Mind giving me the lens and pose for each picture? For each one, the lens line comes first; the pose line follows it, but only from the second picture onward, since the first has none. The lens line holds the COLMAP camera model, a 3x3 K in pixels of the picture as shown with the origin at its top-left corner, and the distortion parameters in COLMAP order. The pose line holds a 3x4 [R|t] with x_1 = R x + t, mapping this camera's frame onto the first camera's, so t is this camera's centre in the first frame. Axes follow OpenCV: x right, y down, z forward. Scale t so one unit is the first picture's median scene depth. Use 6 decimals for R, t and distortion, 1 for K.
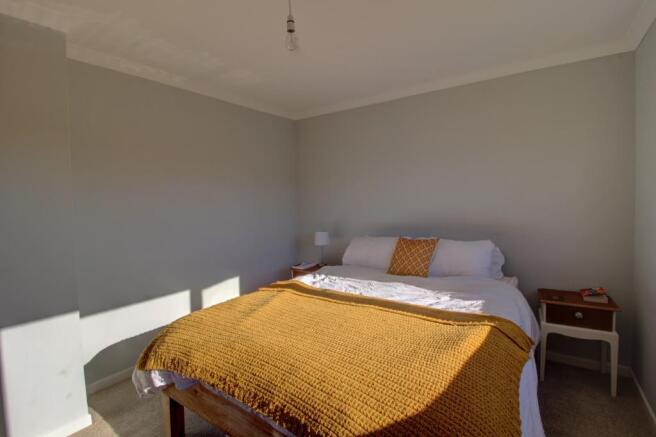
lens RADIAL K [[304.4, 0, 331.8], [0, 304.4, 213.4], [0, 0, 1]] dist [-0.000498, -0.011358]
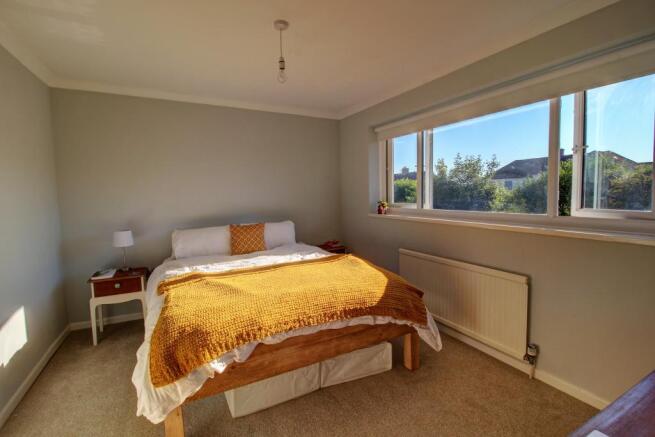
lens RADIAL K [[303.9, 0, 331.3], [0, 303.9, 213.5], [0, 0, 1]] dist [-0.000498, -0.011358]
pose [[0.451643, -0.048093, 0.890902, -0.740458], [0.042220, 0.998580, 0.032503, 0.010894], [-0.891199, 0.022934, 0.453032, 0.109799]]
